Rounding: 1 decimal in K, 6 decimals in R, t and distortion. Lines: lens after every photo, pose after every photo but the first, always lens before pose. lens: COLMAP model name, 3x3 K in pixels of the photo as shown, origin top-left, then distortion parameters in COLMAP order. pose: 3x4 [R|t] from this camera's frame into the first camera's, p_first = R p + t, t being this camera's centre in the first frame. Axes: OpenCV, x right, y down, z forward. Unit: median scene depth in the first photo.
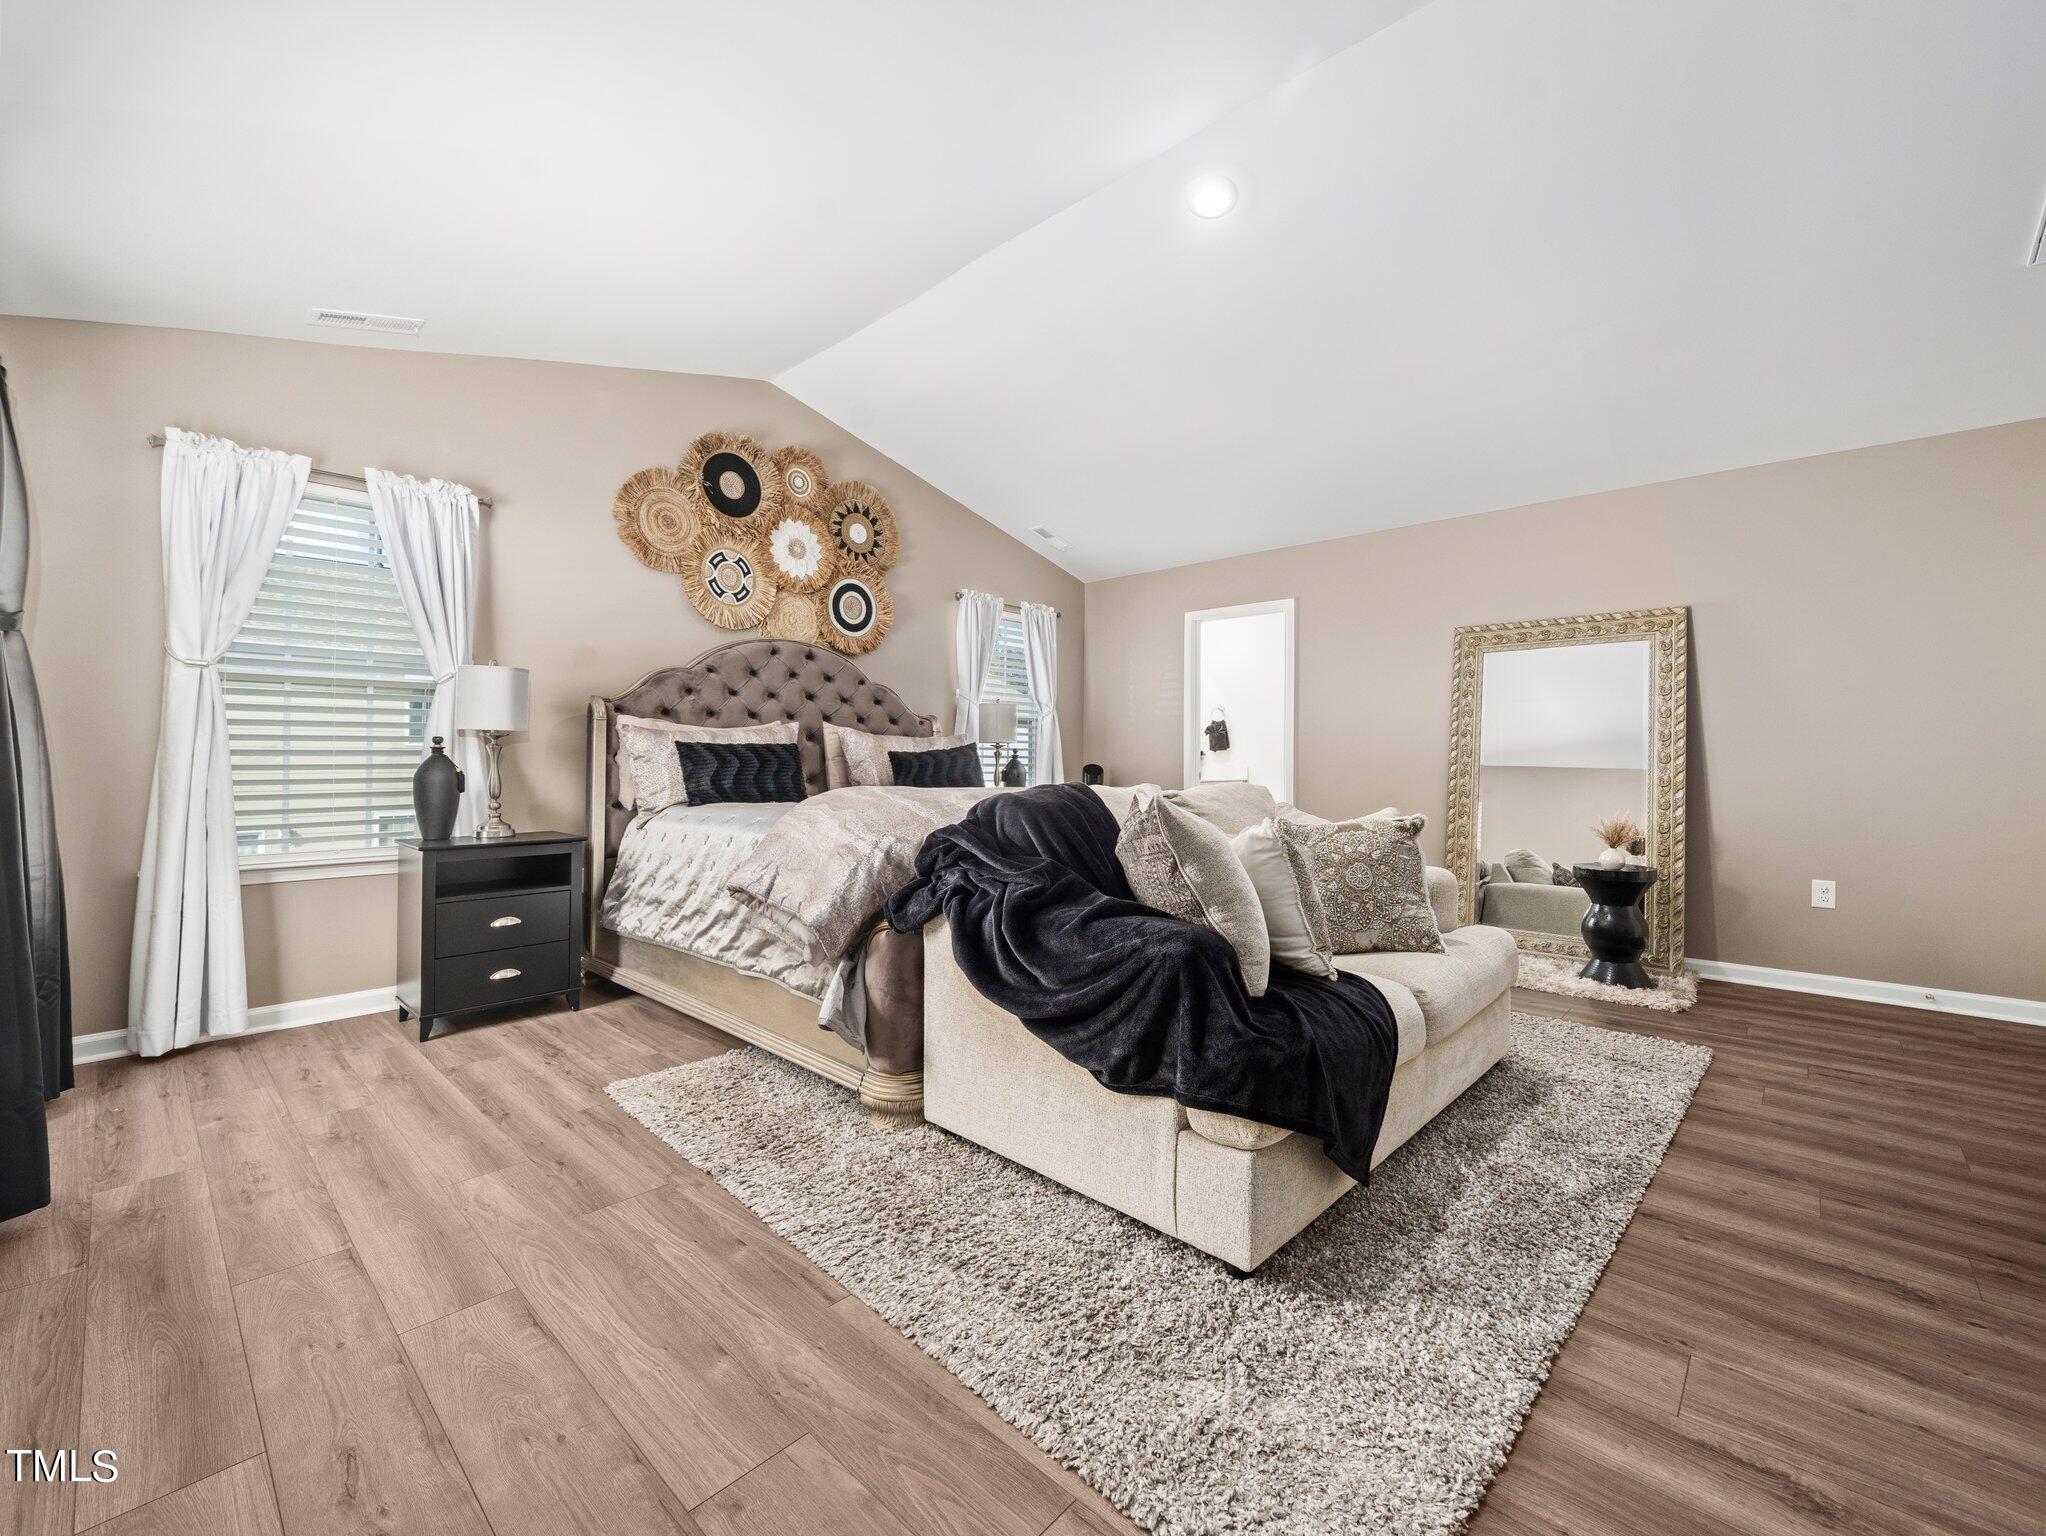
lens RADIAL K [[830.9, 0, 1019.8], [0, 830.9, 759.9], [0, 0, 1]] dist [-0.008931, 0.001197]
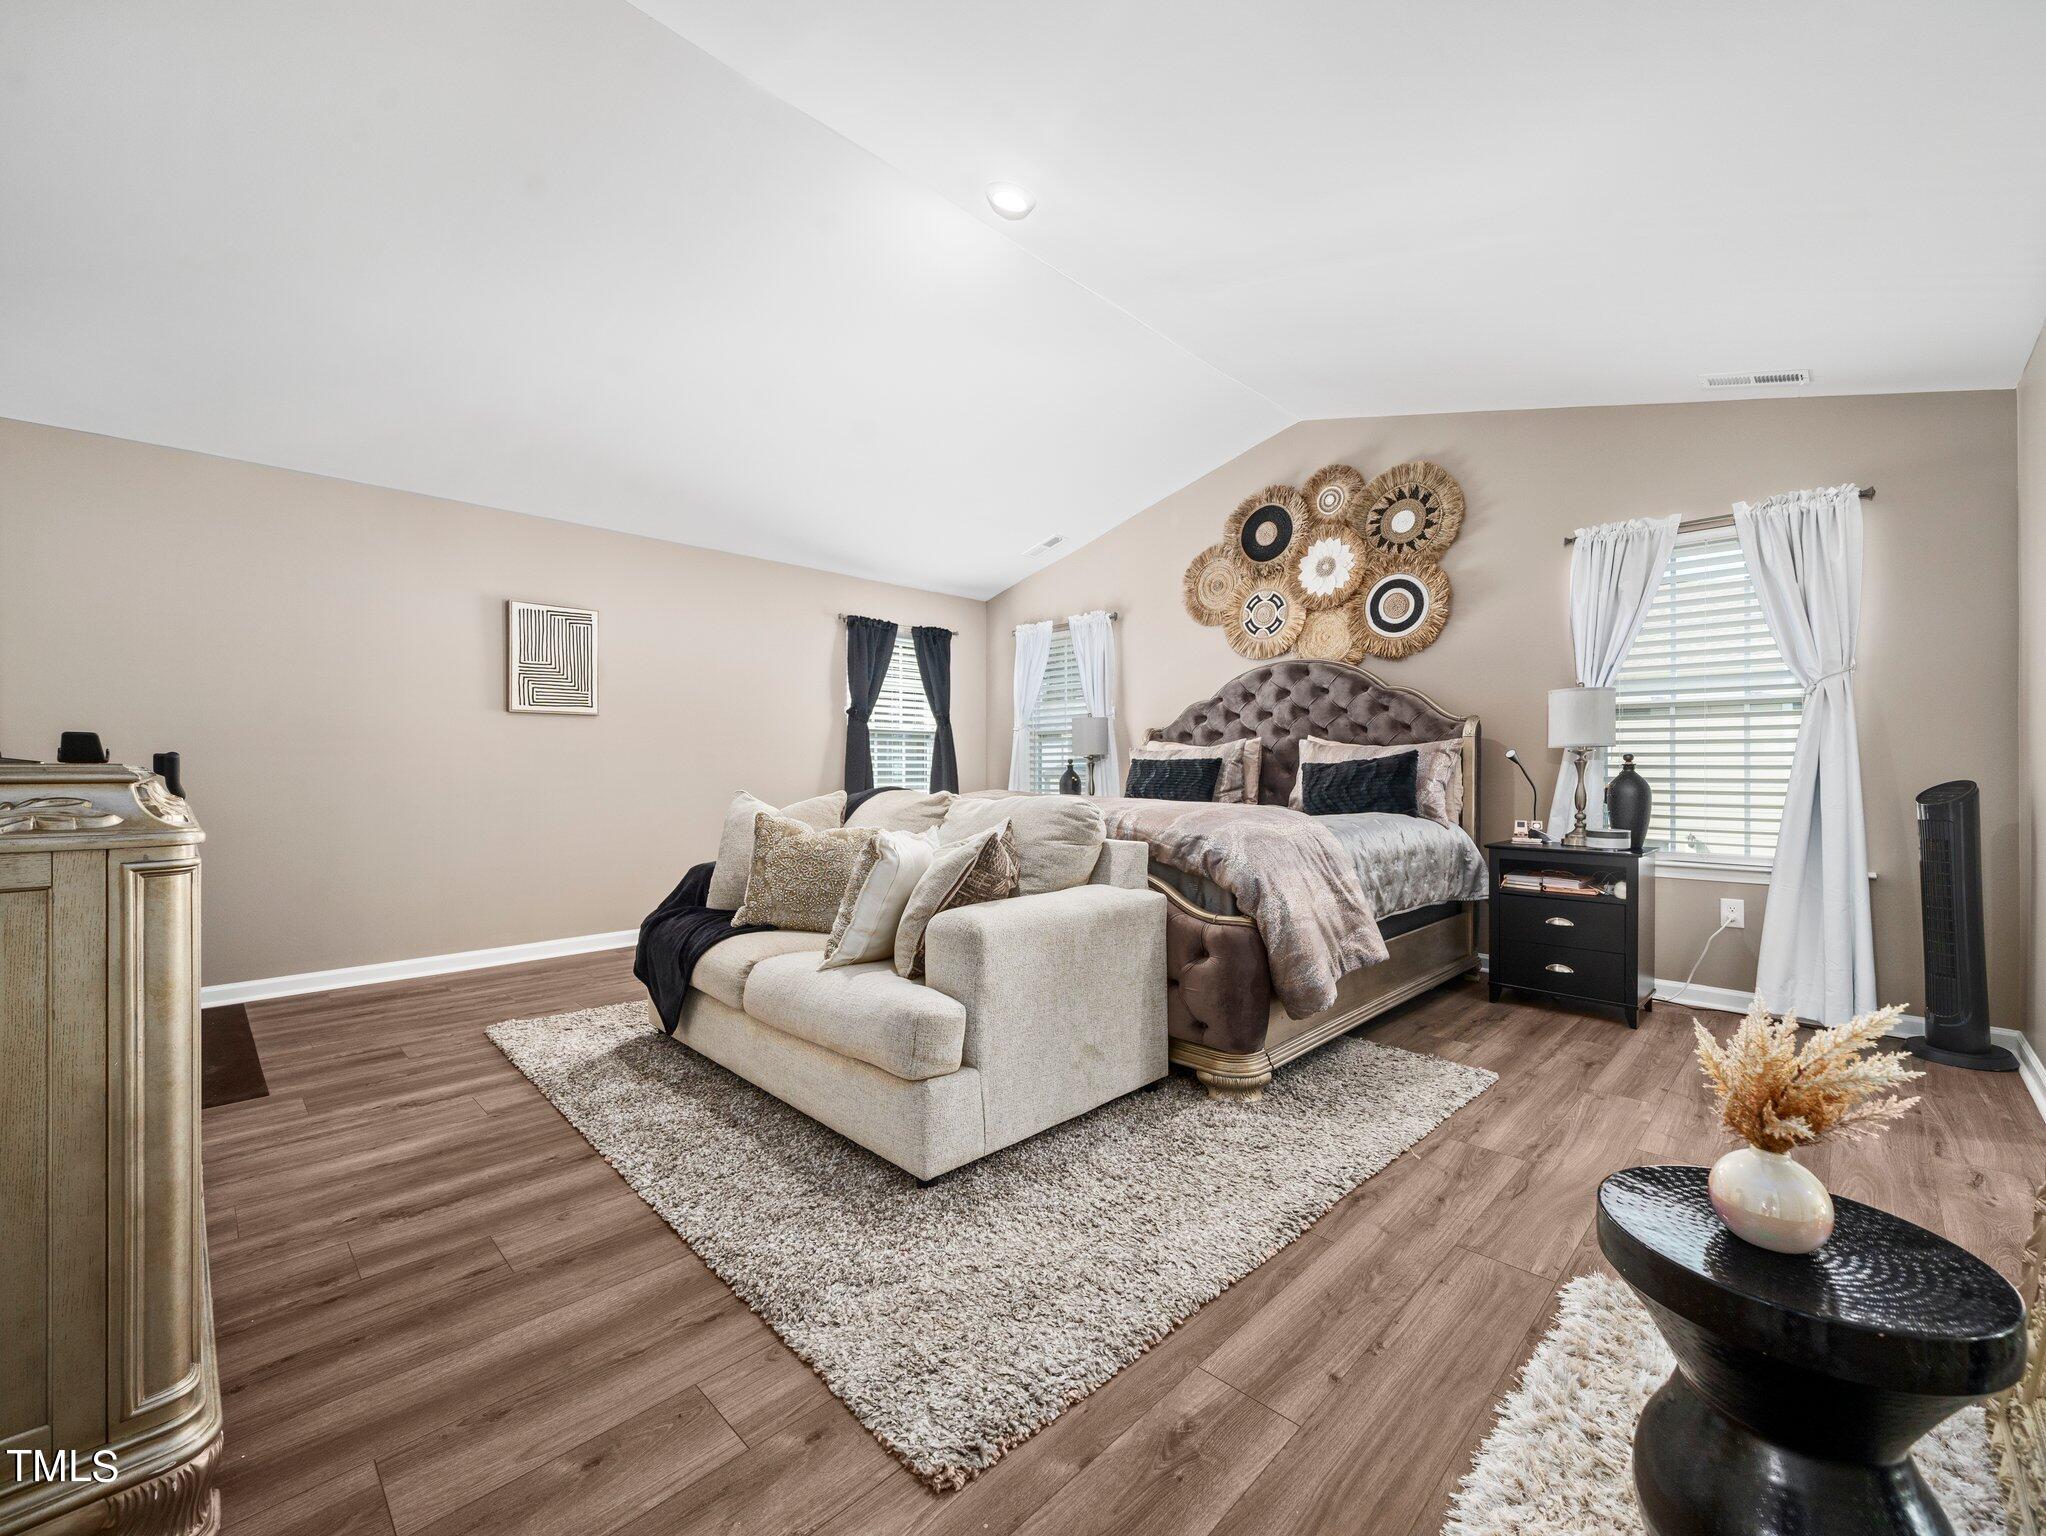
lens RADIAL K [[830.9, 0, 1020.0], [0, 830.9, 770.5], [0, 0, 1]] dist [-0.008931, 0.001197]
pose [[-0.012557, -0.010002, -0.999871, 0.769613], [-0.002894, 0.999946, -0.009966, 0.008226], [0.999917, 0.002769, -0.012585, 0.648142]]
